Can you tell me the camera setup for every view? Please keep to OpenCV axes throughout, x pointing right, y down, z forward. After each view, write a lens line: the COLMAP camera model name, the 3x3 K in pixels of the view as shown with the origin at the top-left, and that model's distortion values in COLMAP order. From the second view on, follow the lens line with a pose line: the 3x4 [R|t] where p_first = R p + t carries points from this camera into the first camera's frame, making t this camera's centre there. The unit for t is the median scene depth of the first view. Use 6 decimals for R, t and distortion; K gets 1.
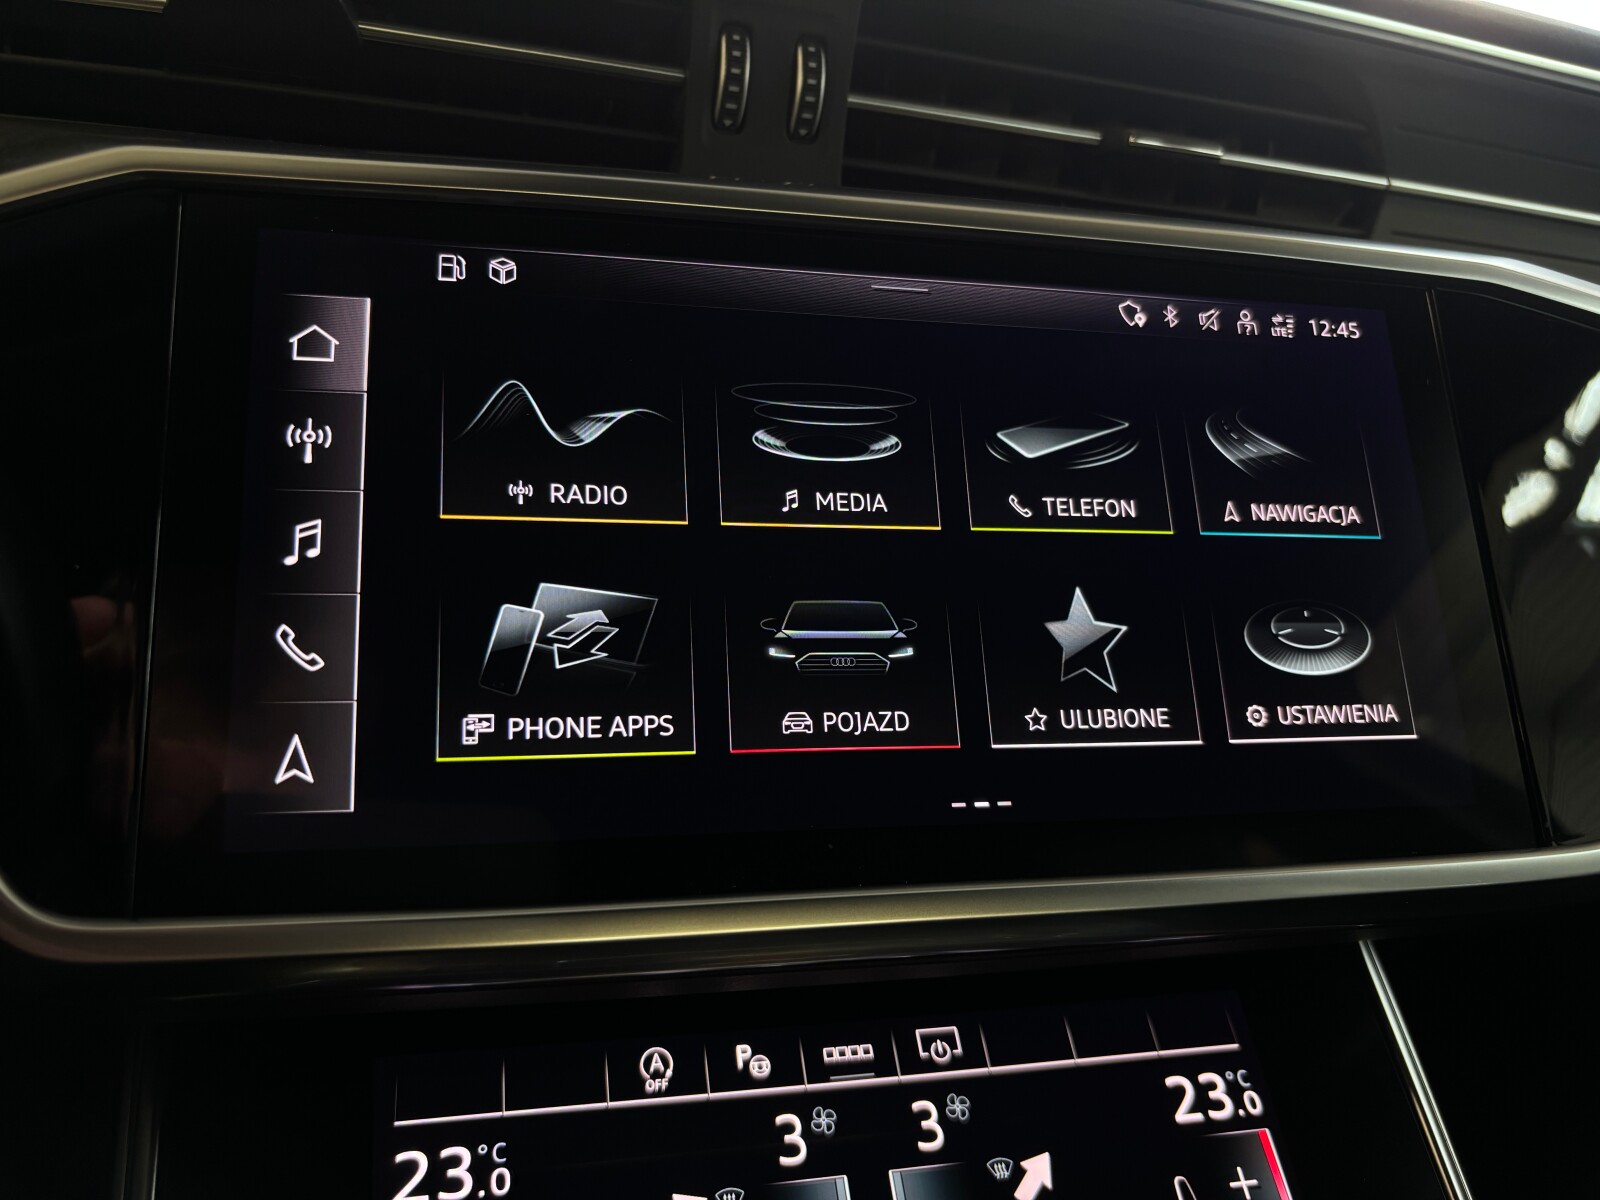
lens RADIAL K [[1234.1, 0, 796.7], [0, 1234.1, 603.6], [0, 0, 1]] dist [0.008855, -0.026275]
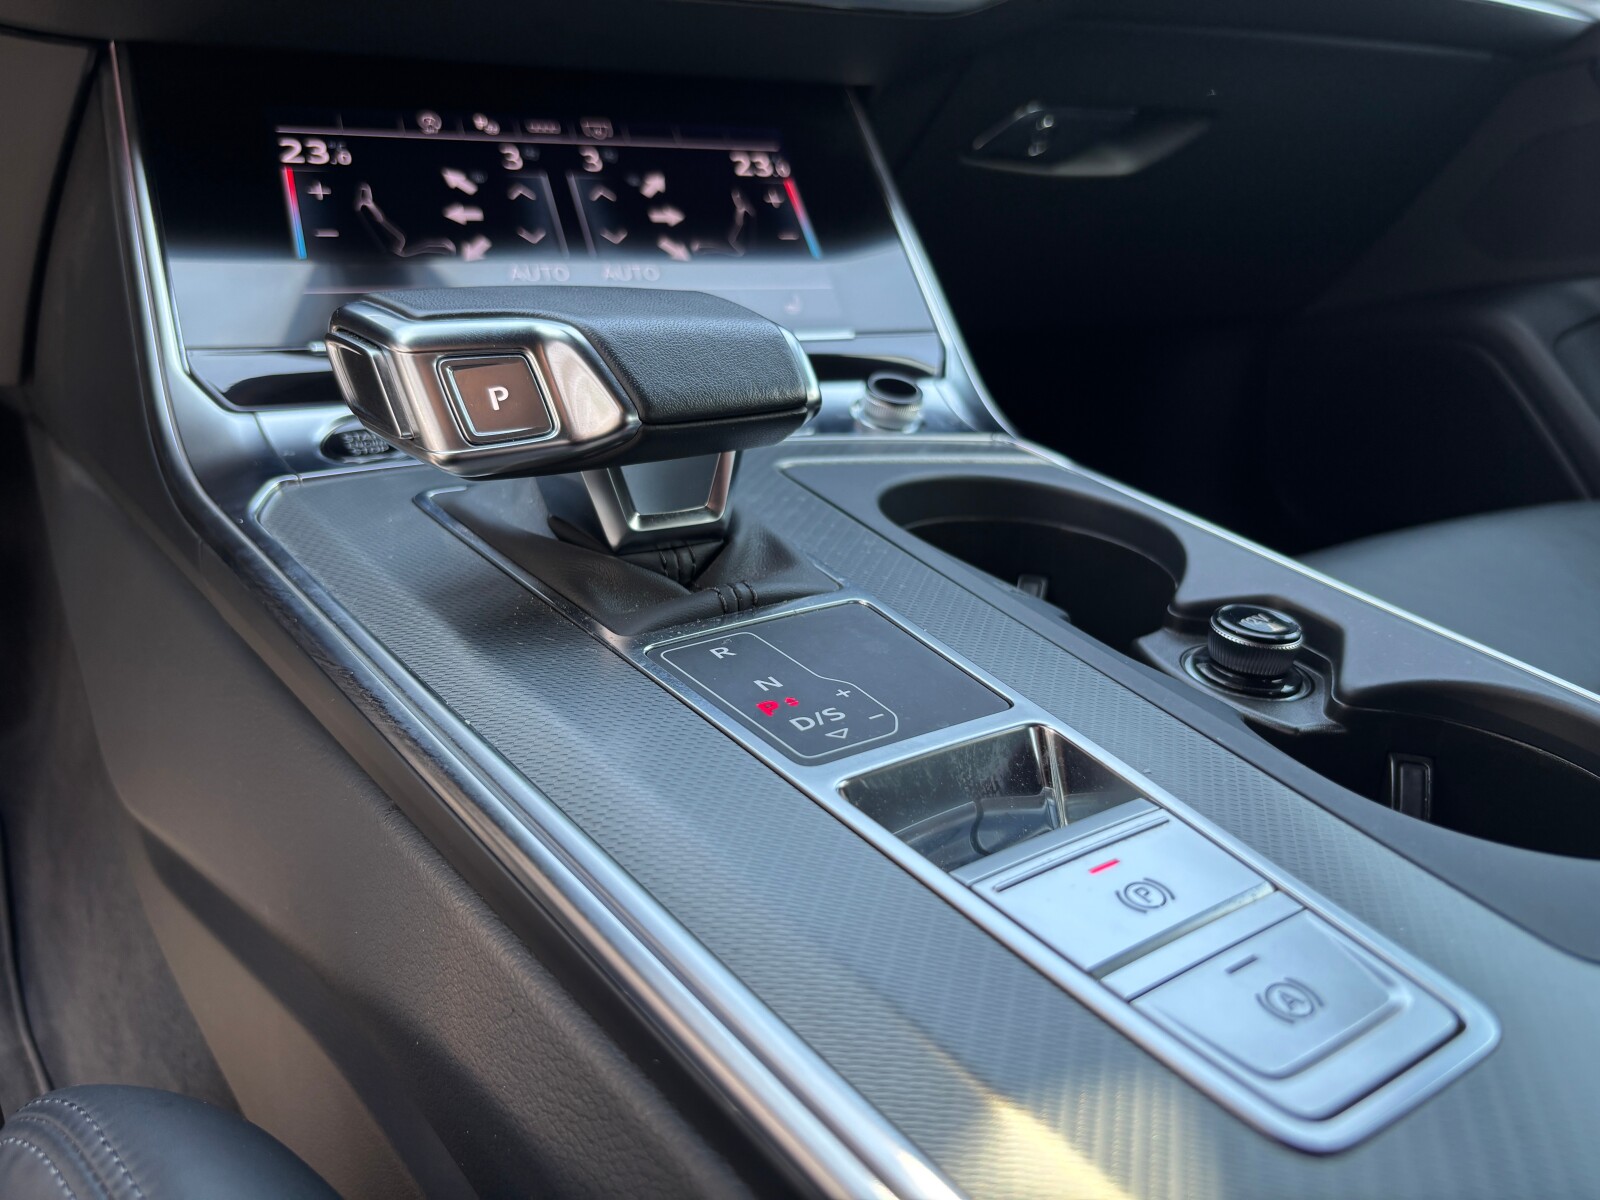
lens RADIAL K [[1234.1, 0, 812.7], [0, 1234.1, 612.7], [0, 0, 1]] dist [0.008855, -0.026275]
pose [[0.980342, -0.084922, 0.178097, 0.046035], [0.053828, 0.983509, 0.172666, 0.779089], [-0.189823, -0.159685, 0.968746, -0.887371]]
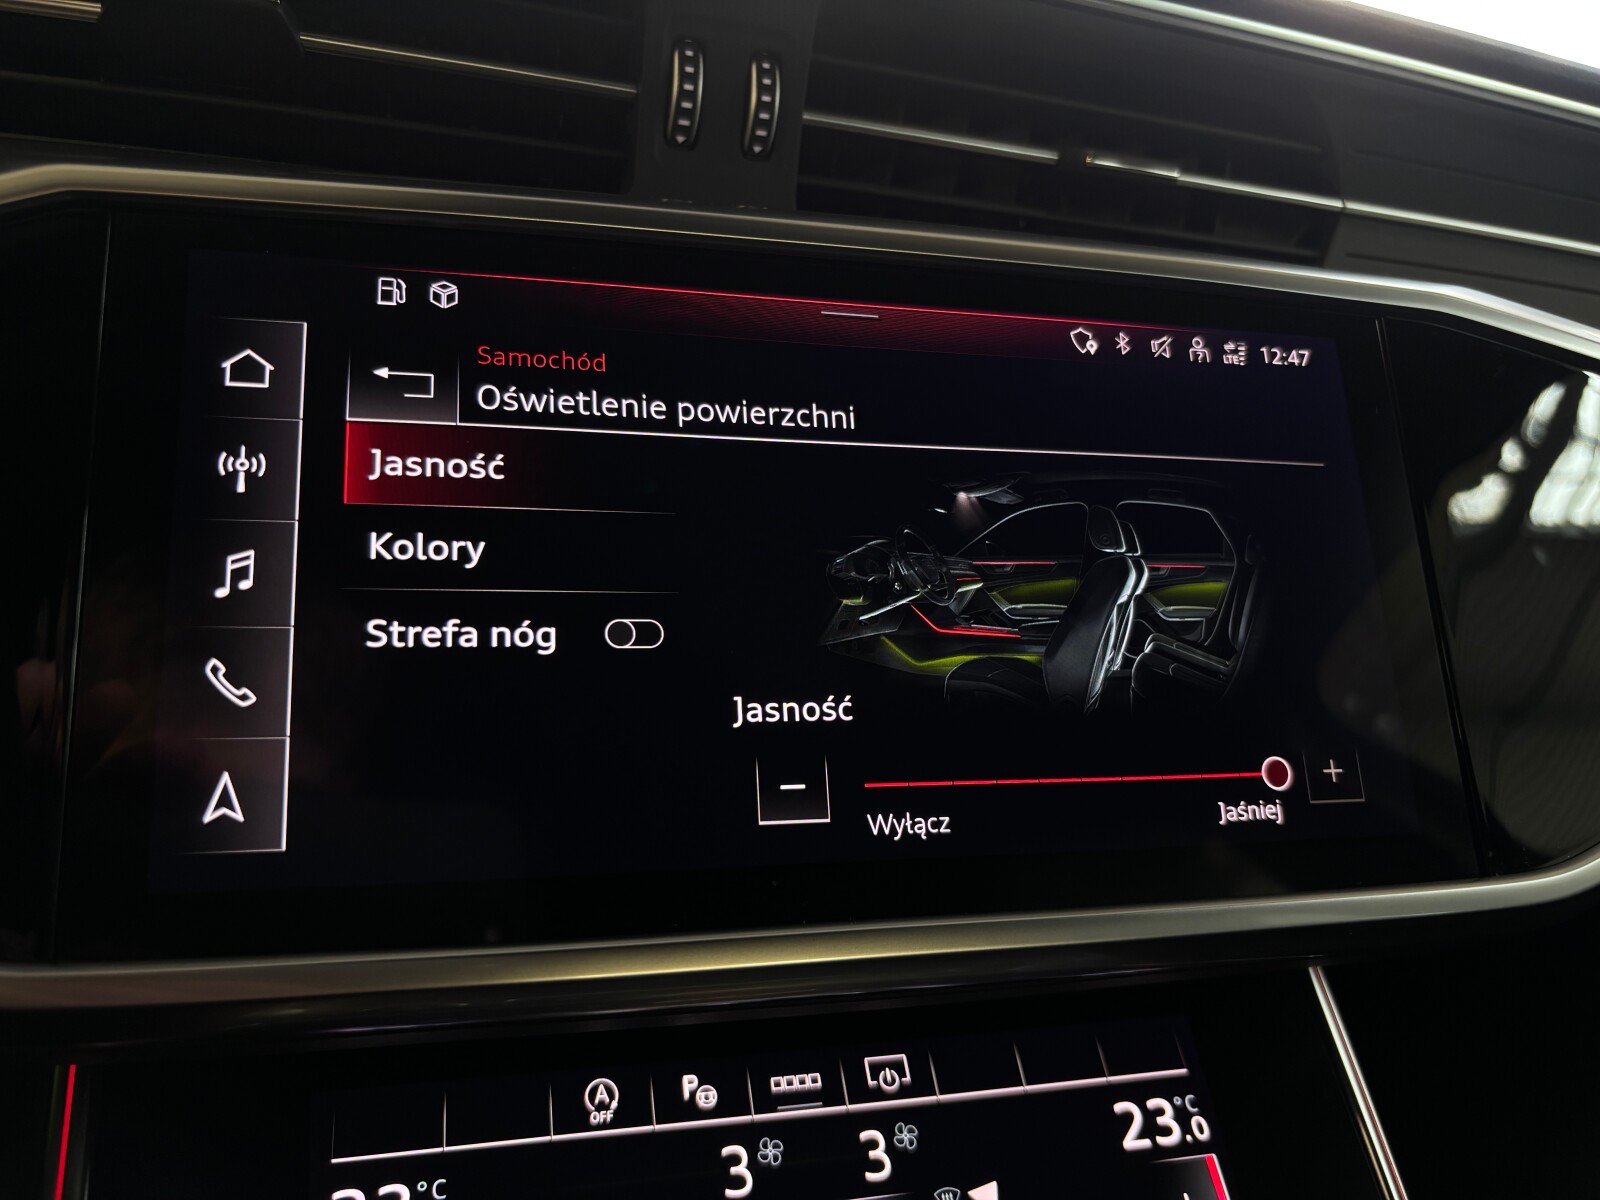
lens RADIAL K [[1234.1, 0, 798.4], [0, 1234.1, 605.7], [0, 0, 1]] dist [0.008855, -0.026275]
pose [[0.999668, 0.004463, 0.025381, 0.017160], [-0.004608, 0.999973, 0.005674, -0.025859], [-0.025355, -0.005789, 0.999662, 0.009616]]
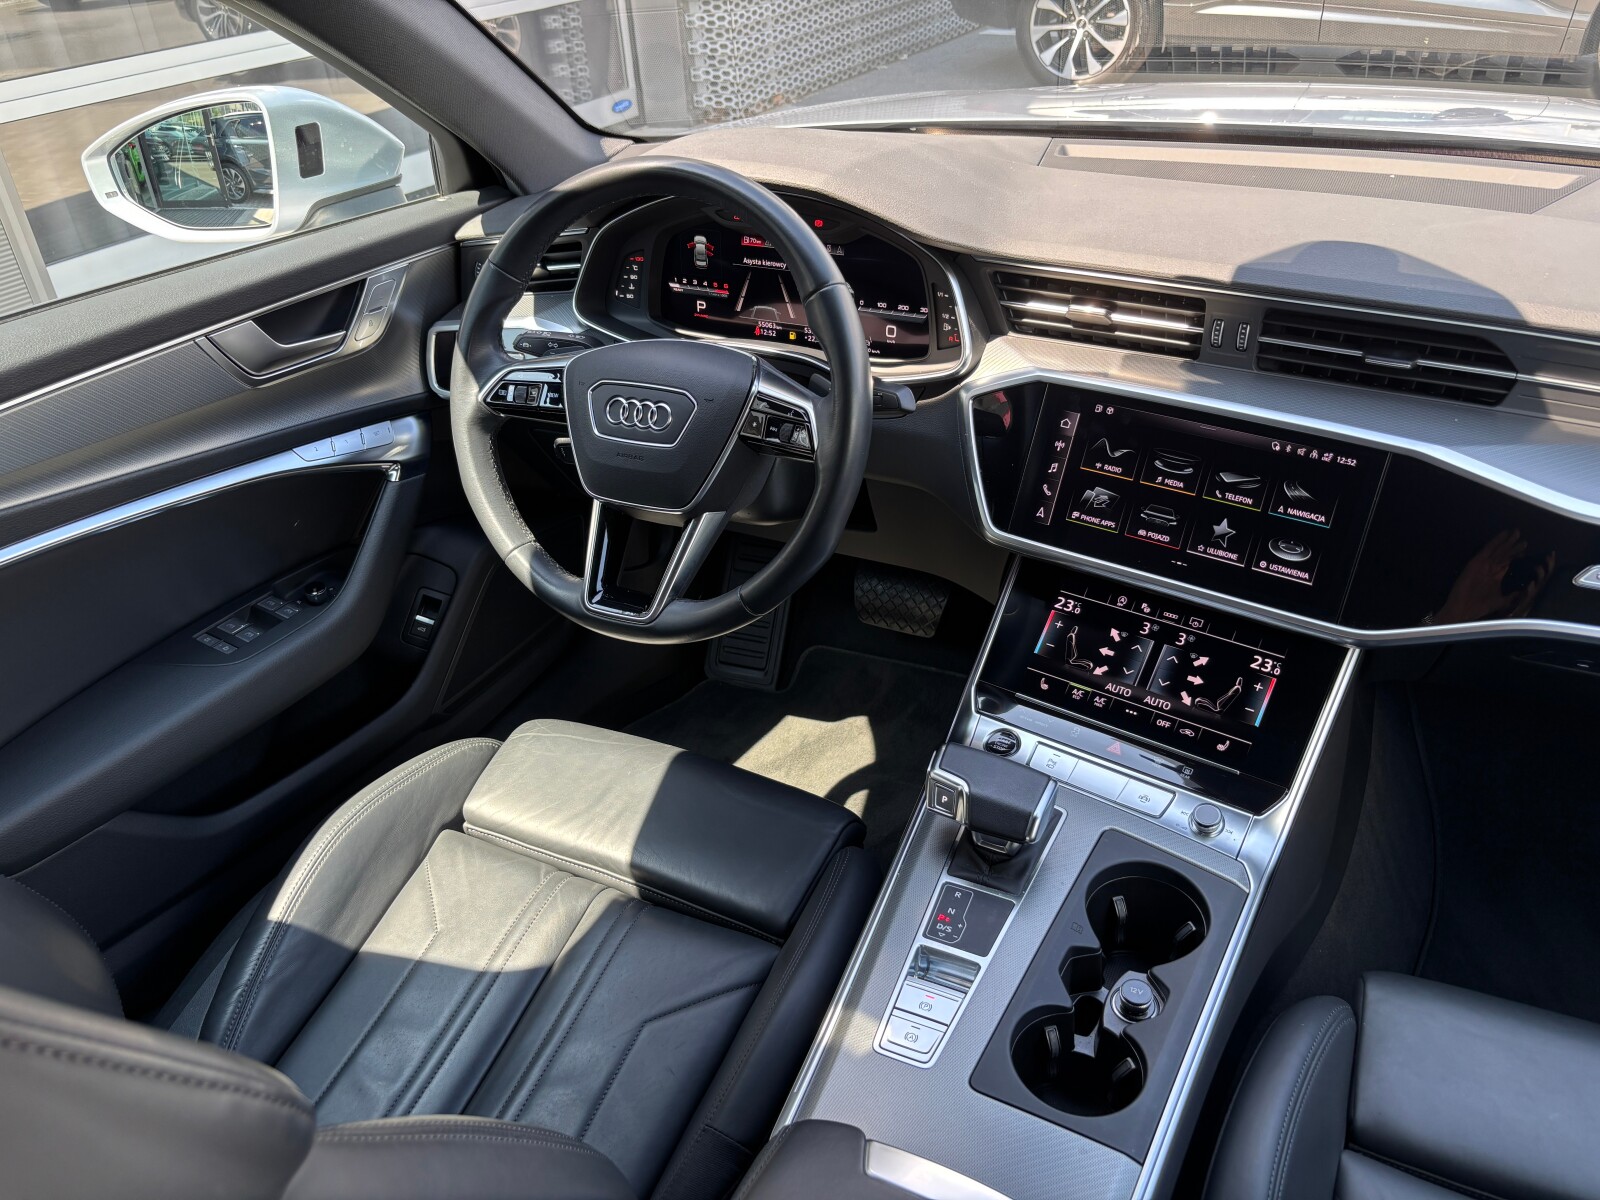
lens RADIAL K [[1234.1, 0, 764.1], [0, 1234.1, 603.8], [0, 0, 1]] dist [0.008855, -0.026275]
pose [[0.630190, 0.333090, -0.701364, 1.948396], [-0.066072, 0.923036, 0.378998, -1.045765], [0.773625, -0.192500, 0.603696, -2.292857]]
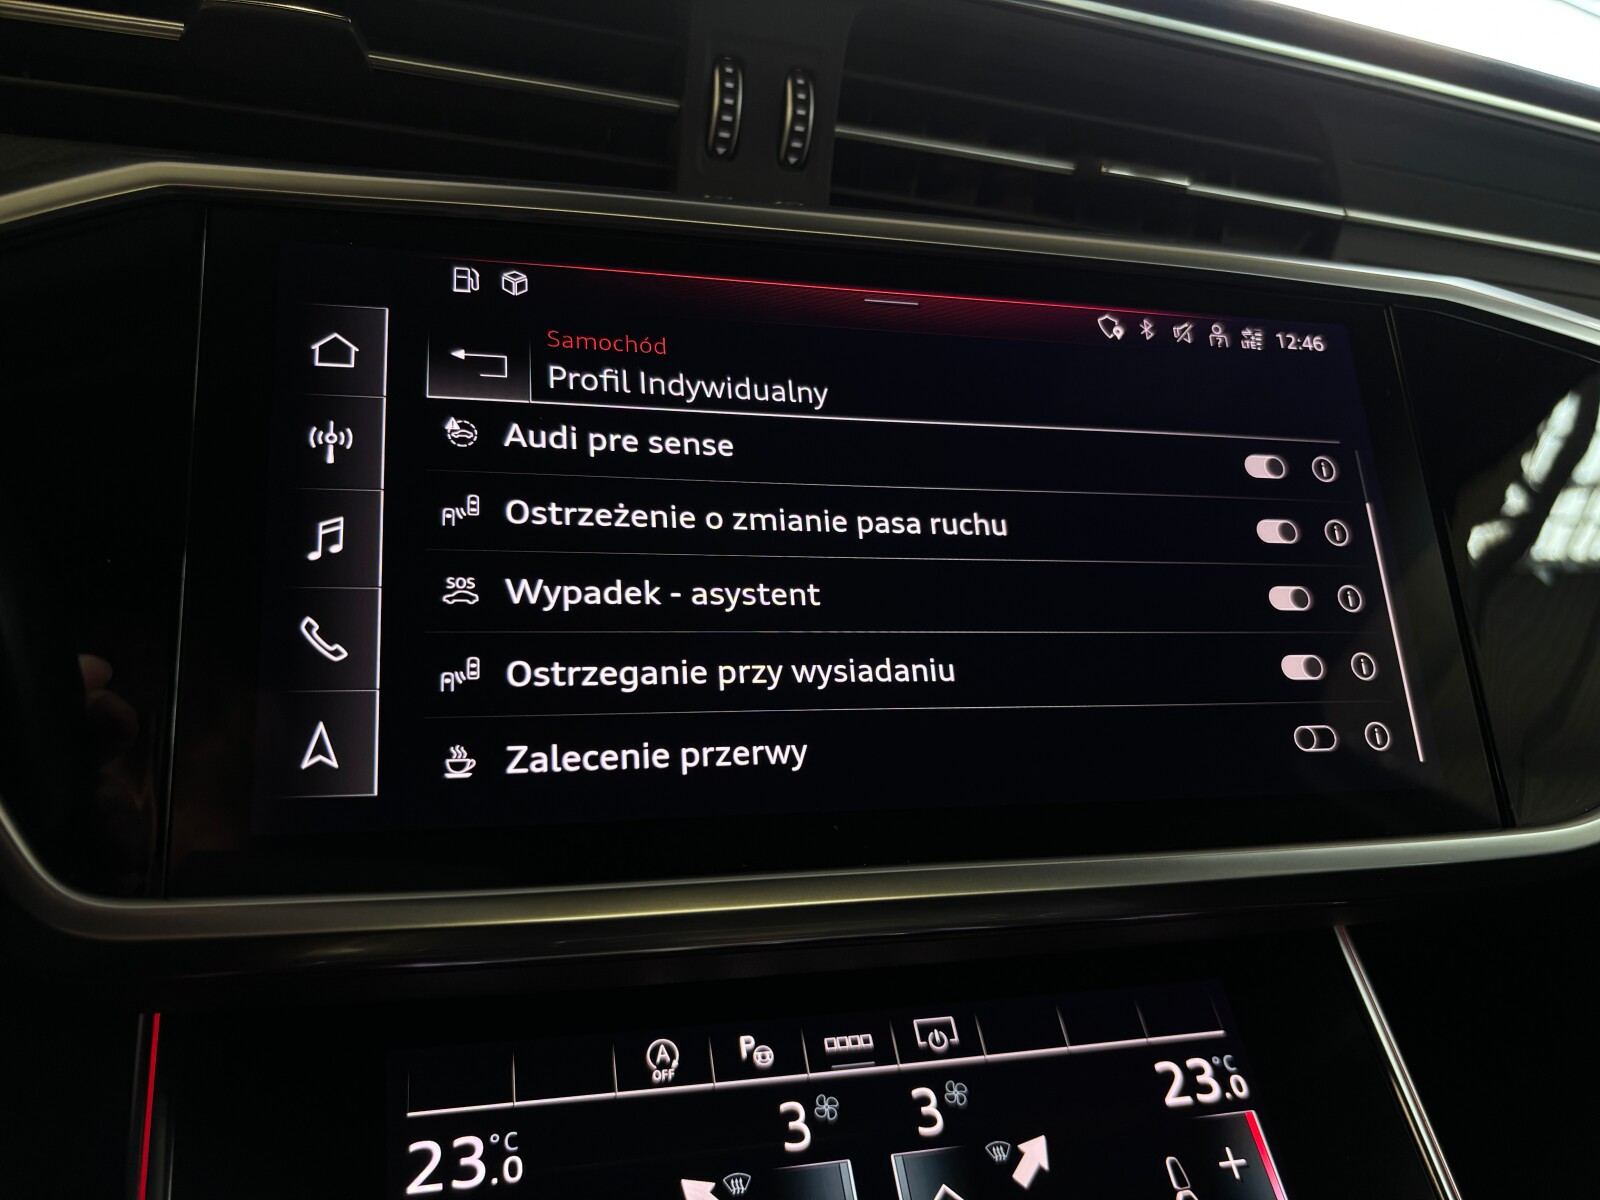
lens RADIAL K [[1234.1, 0, 801.3], [0, 1234.1, 612.7], [0, 0, 1]] dist [0.008855, -0.026275]
pose [[0.999542, -0.009133, 0.028863, -0.024899], [0.010052, 0.999443, -0.031825, 0.040008], [-0.028556, 0.032100, 0.999077, -0.037778]]
